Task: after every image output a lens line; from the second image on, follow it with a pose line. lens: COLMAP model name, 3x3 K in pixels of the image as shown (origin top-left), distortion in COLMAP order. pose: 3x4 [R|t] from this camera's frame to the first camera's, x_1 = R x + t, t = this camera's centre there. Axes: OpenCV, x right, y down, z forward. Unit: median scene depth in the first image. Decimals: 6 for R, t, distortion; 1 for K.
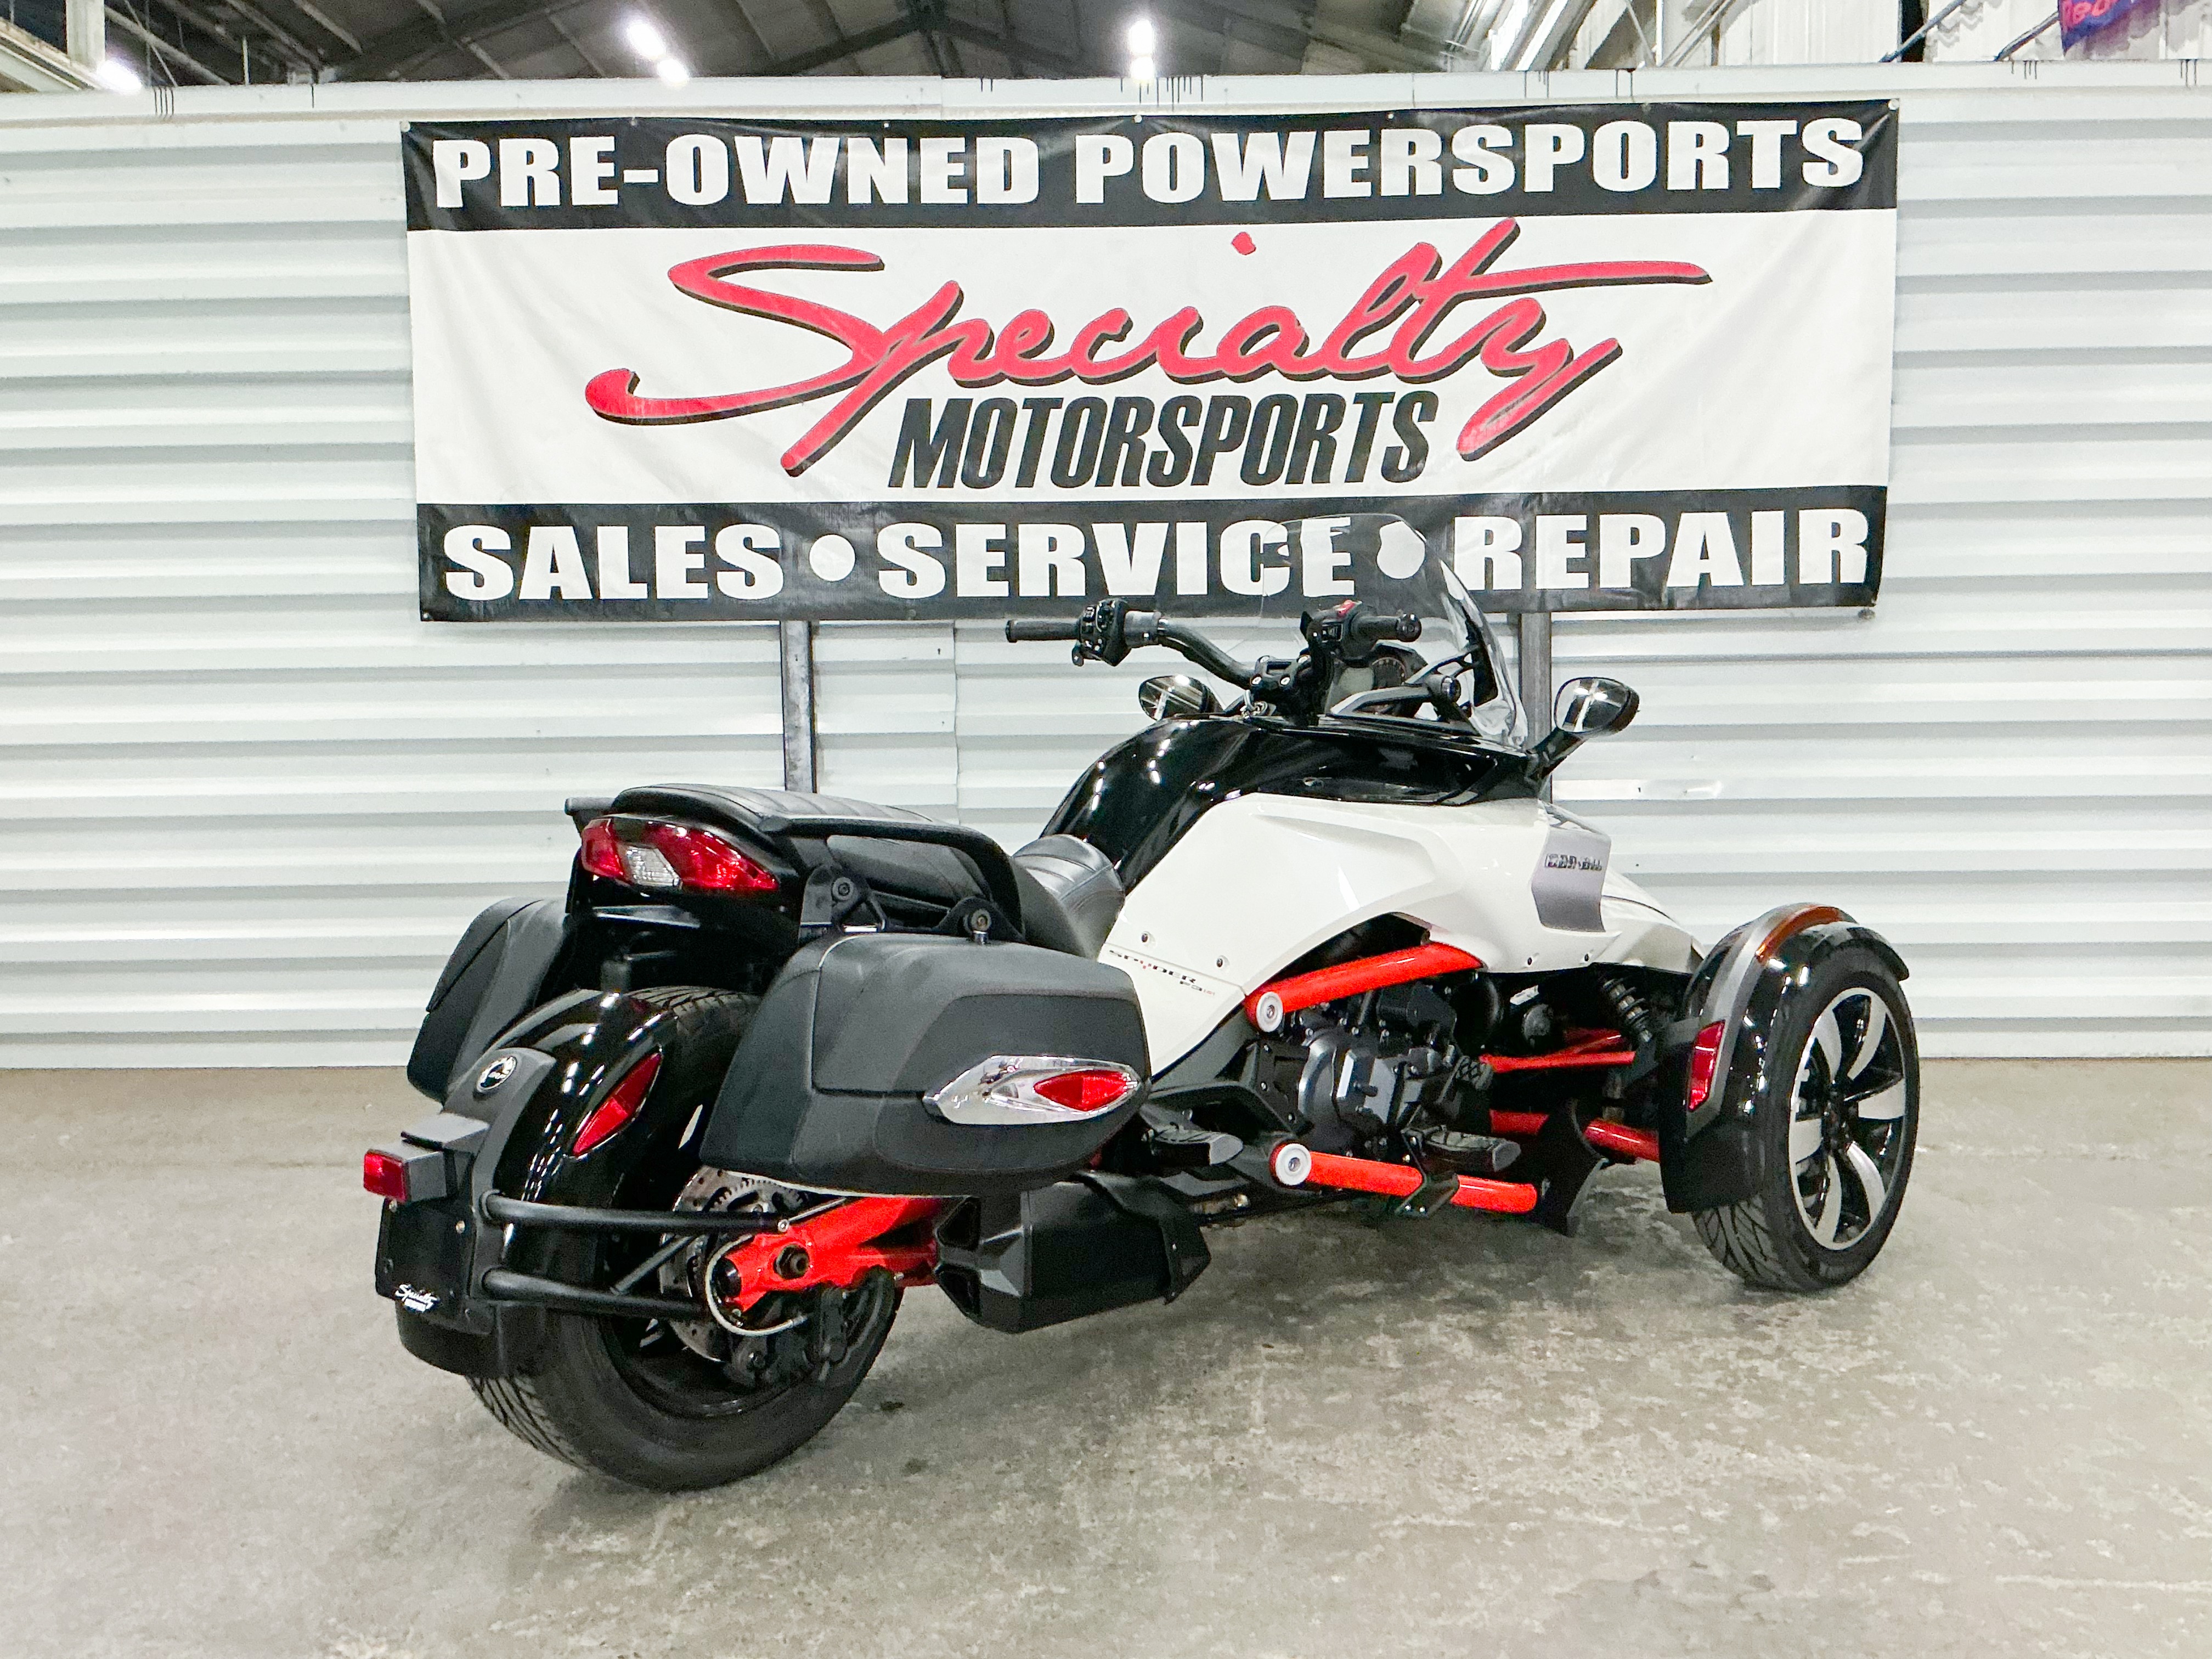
lens RADIAL K [[2190.2, 0, 1106.0], [0, 2190.2, 829.5], [0, 0, 1]] dist [0.173685, -0.395493]
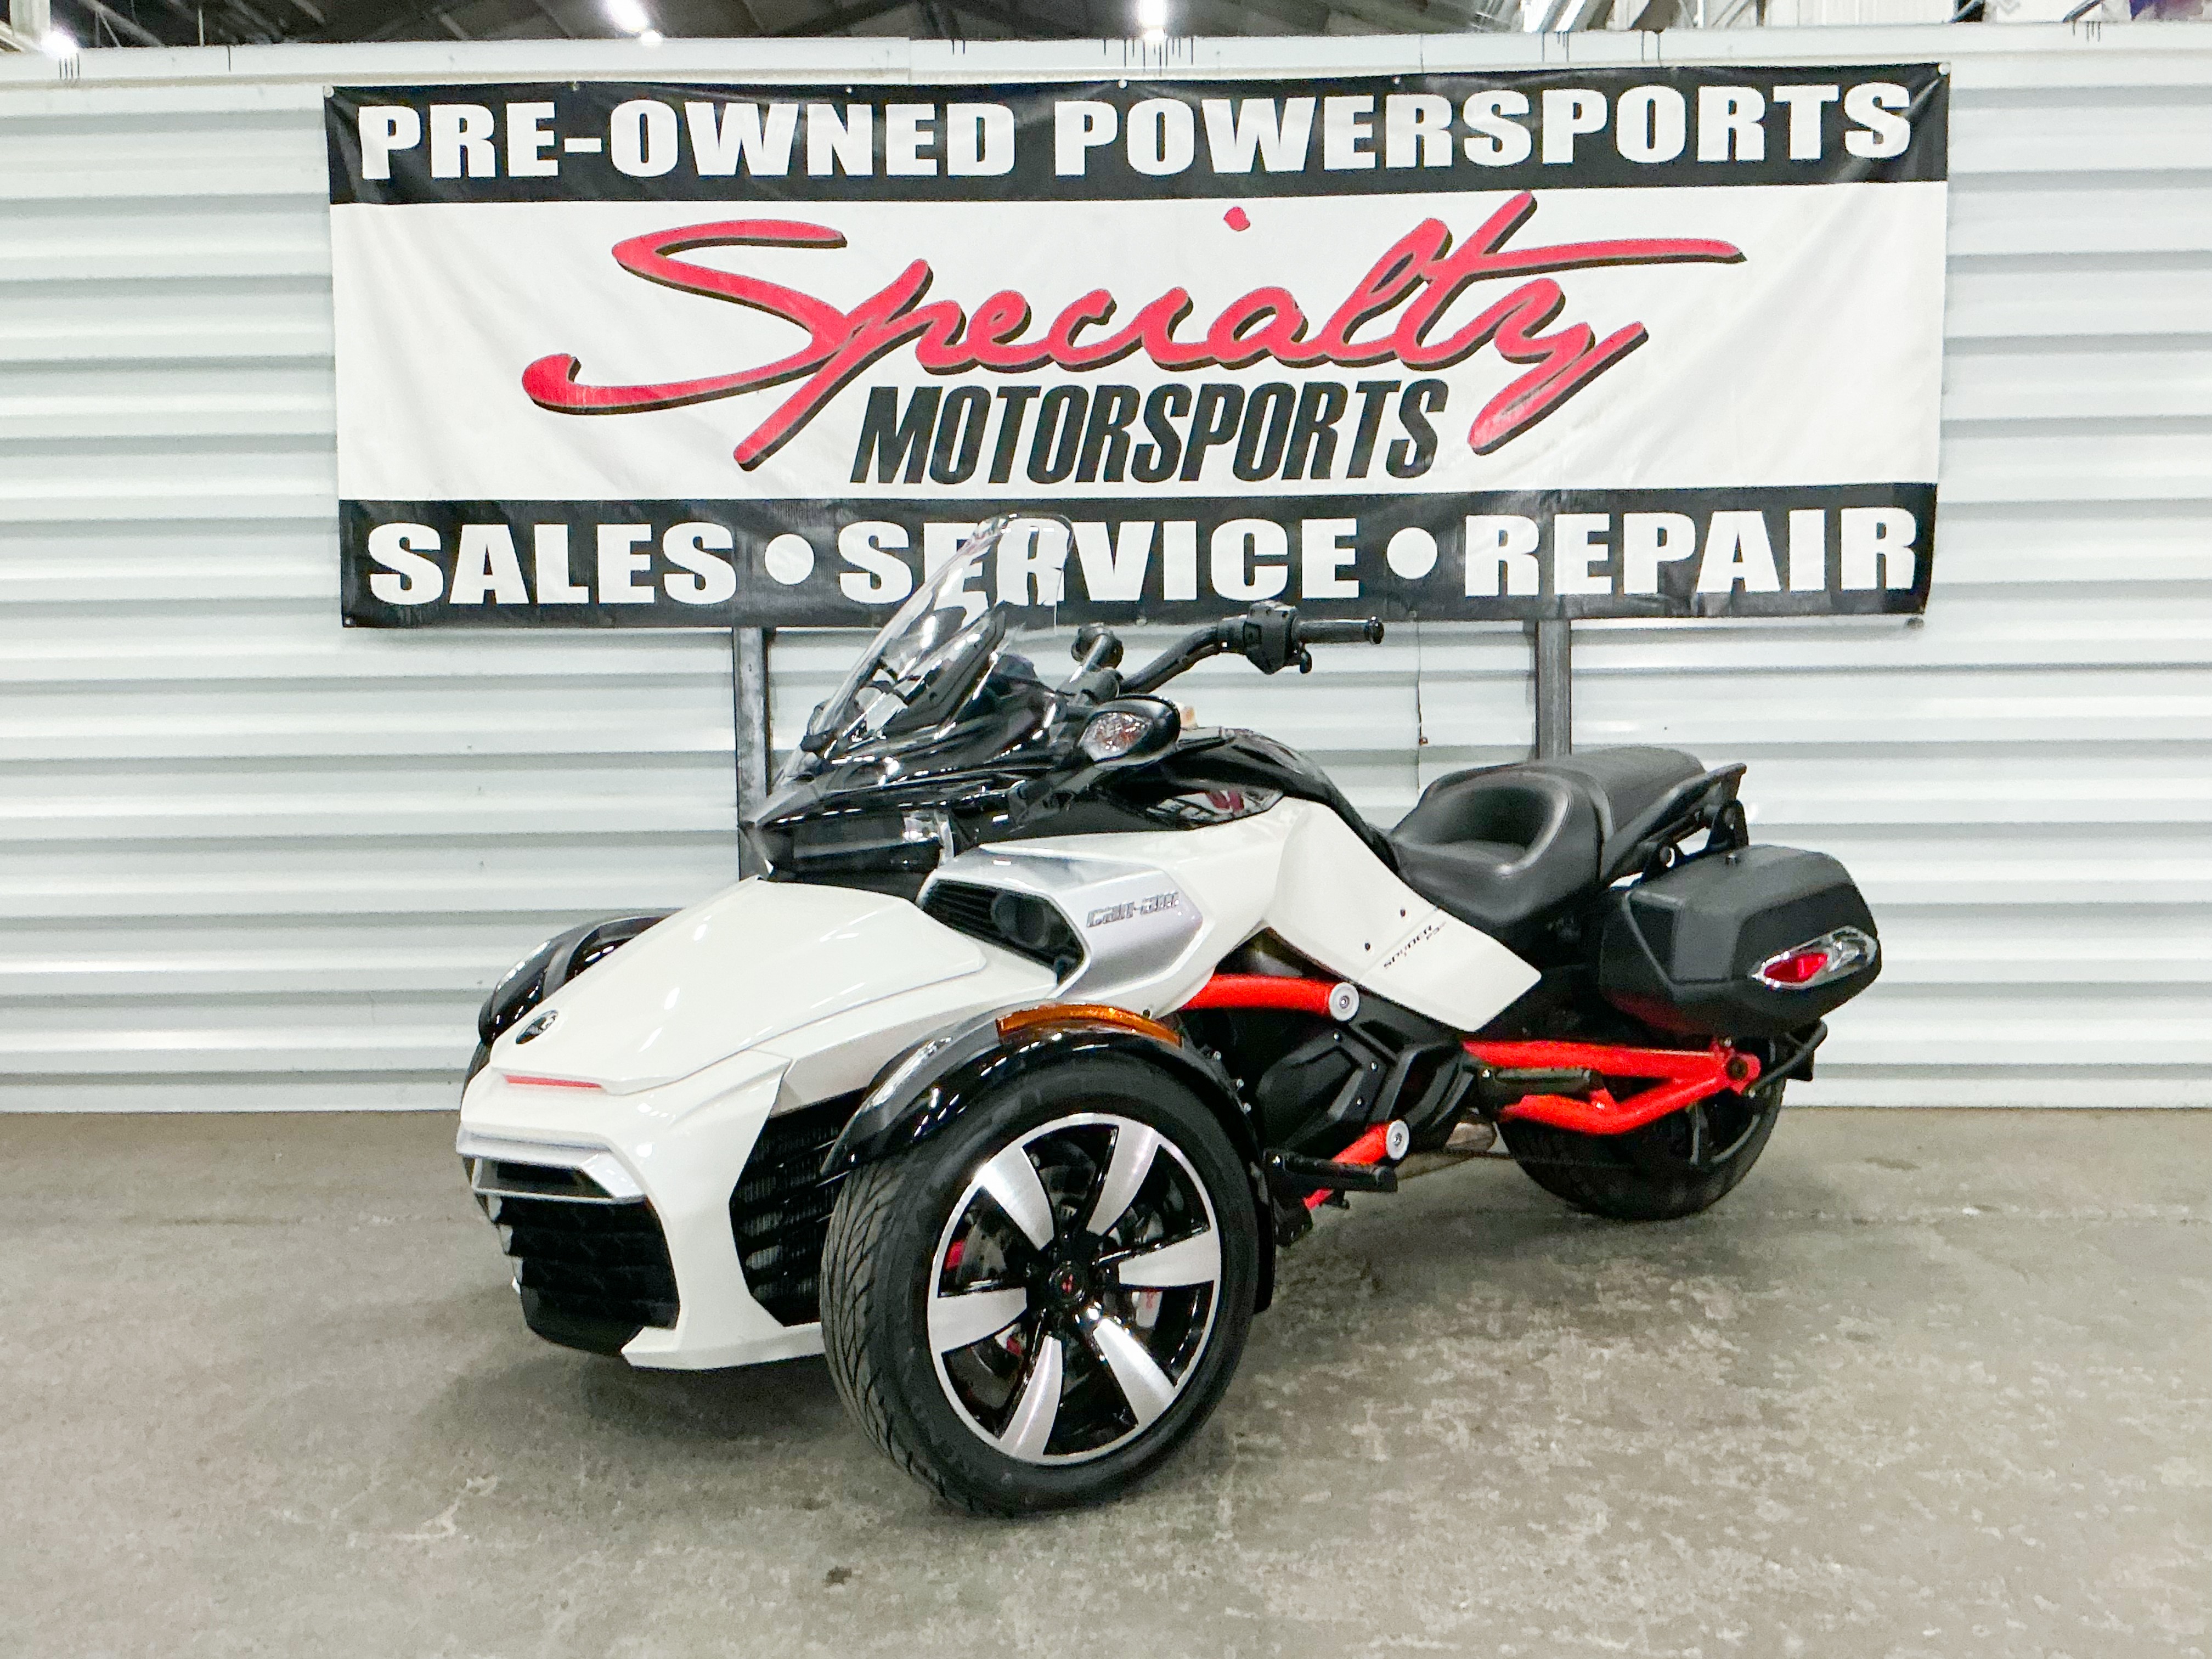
lens RADIAL K [[2322.3, 0, 1106.0], [0, 2322.3, 829.5], [0, 0, 1]] dist [0.172721, -0.390156]
pose [[0.999982, 0.002292, -0.005492, 0.013665], [-0.002334, 0.999969, -0.007525, -0.003283], [0.005475, 0.007537, 0.999957, 0.025679]]
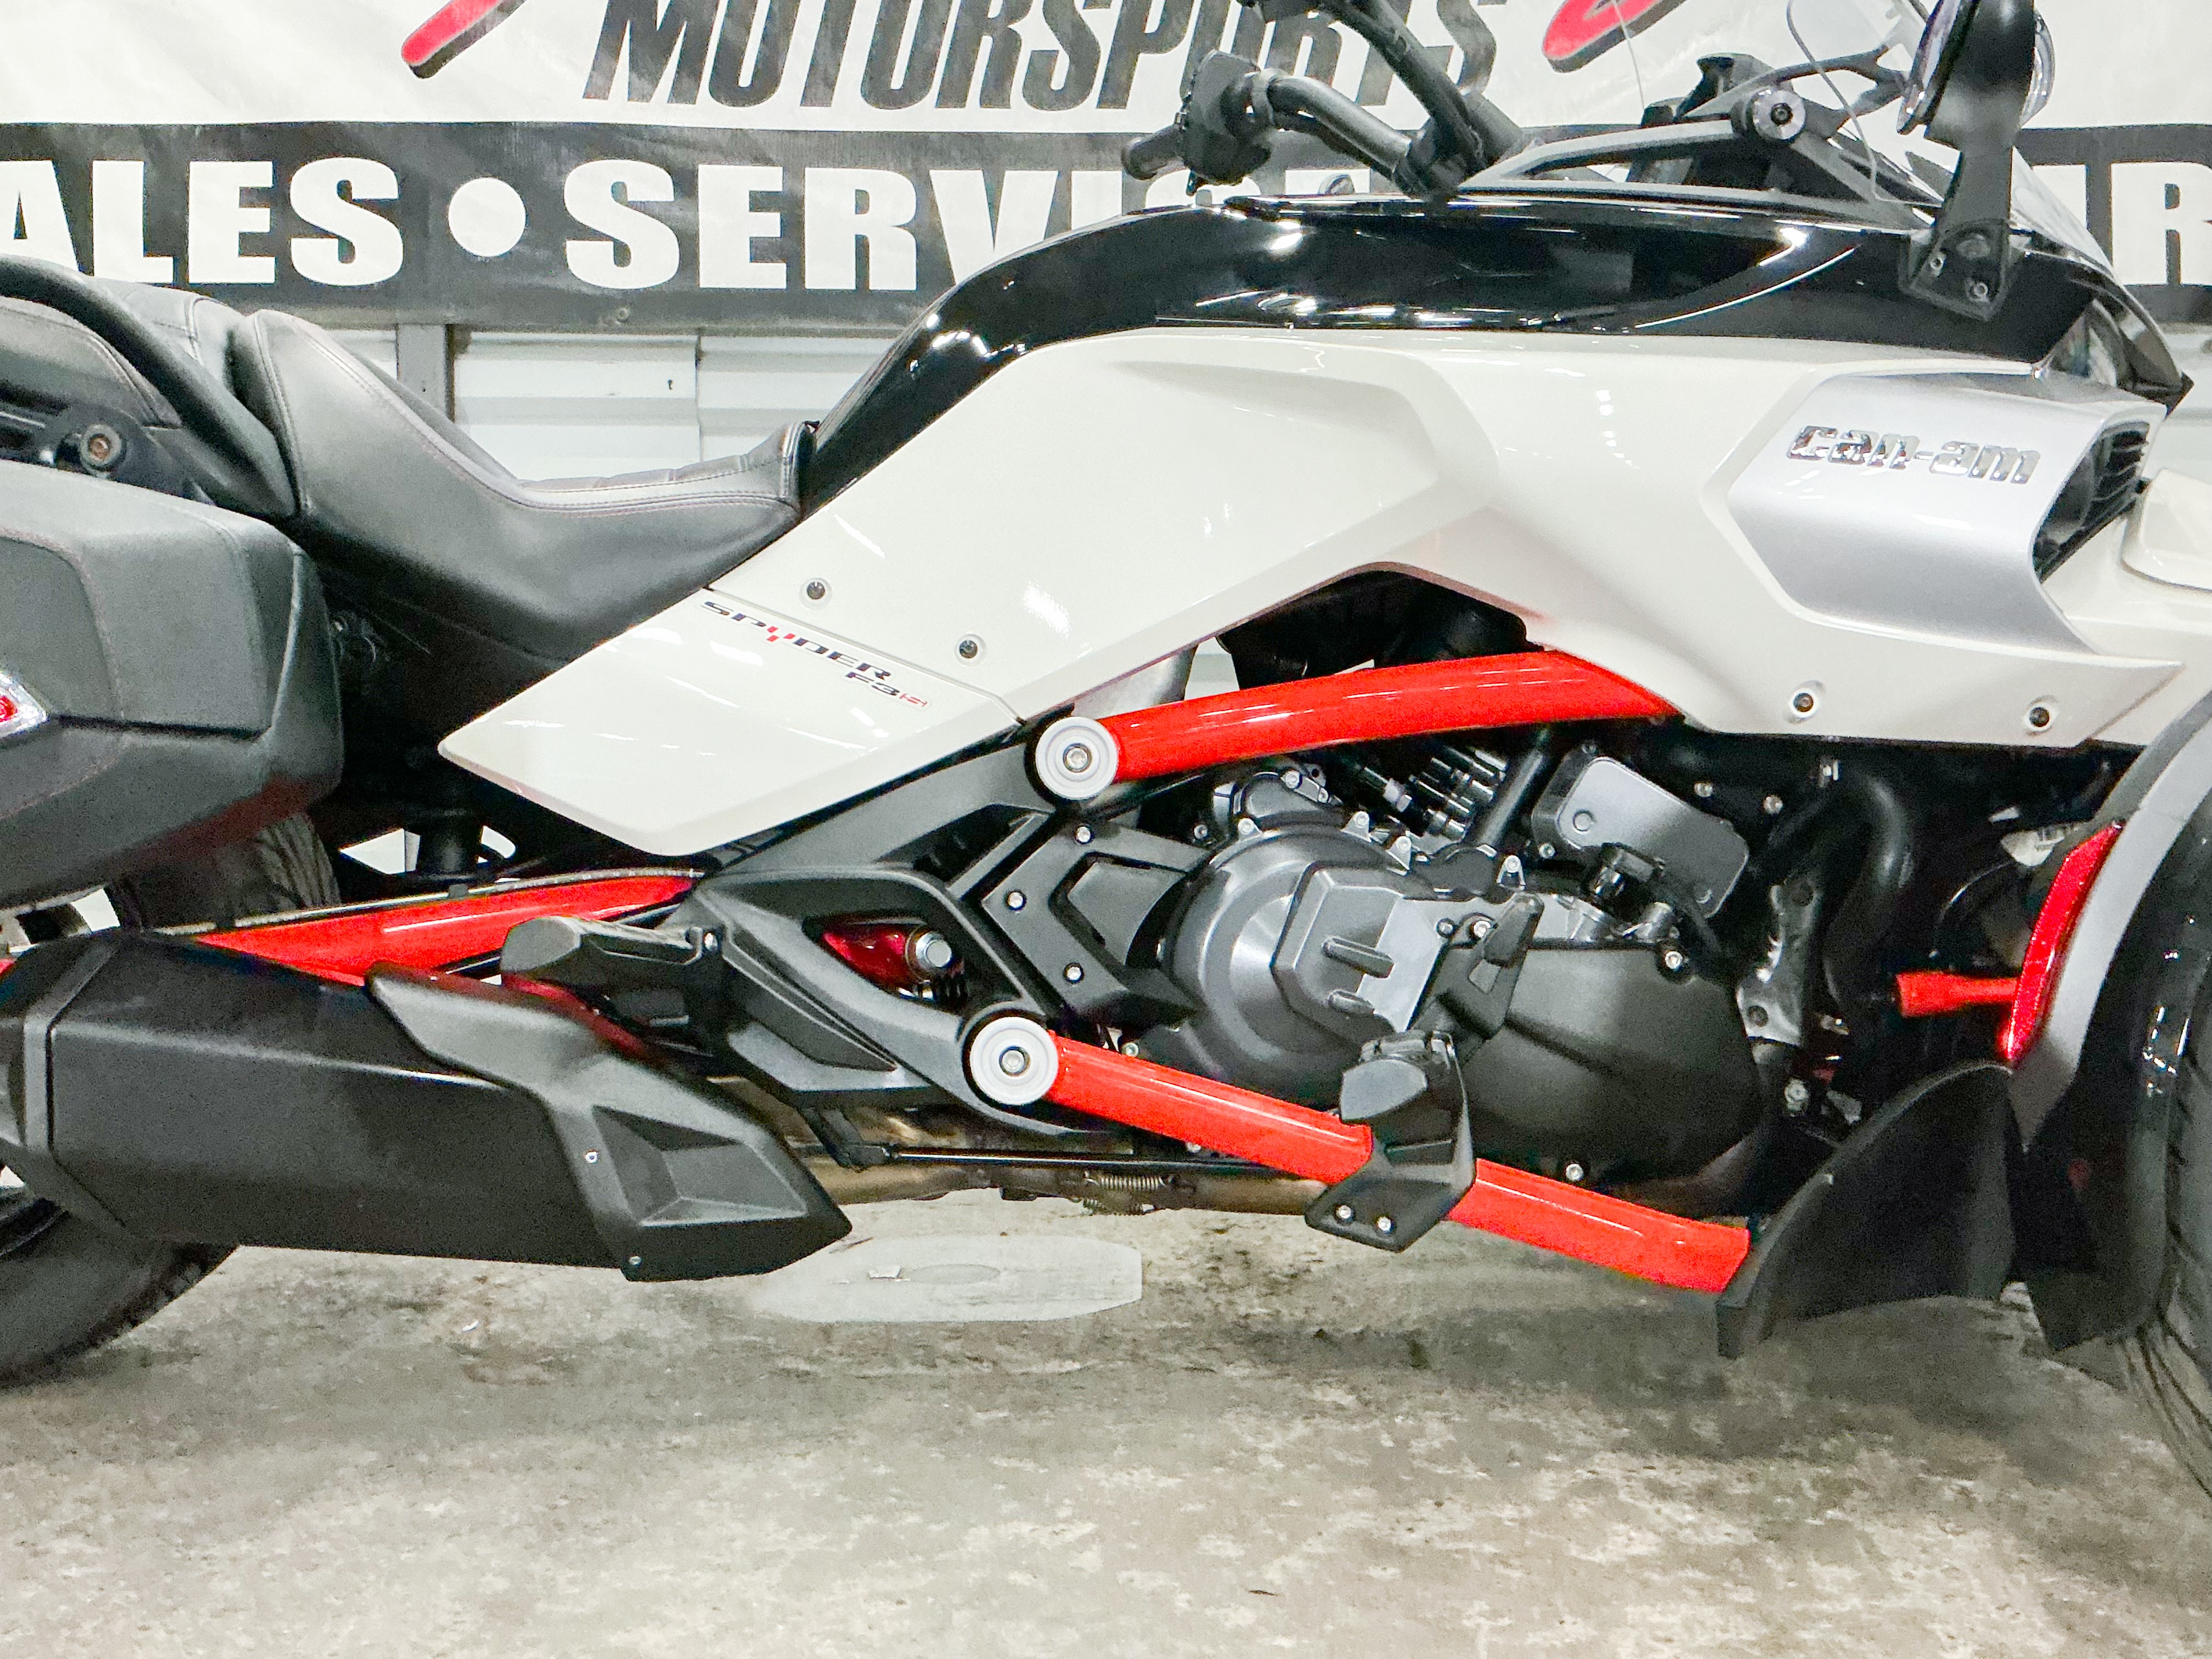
lens RADIAL K [[2322.3, 0, 1106.0], [0, 2322.3, 829.5], [0, 0, 1]] dist [0.172721, -0.390156]
pose [[0.999749, 0.014891, 0.016732, 0.033510], [-0.014100, 0.998821, -0.046453, 0.068114], [-0.017404, 0.046206, 0.998780, 0.375180]]
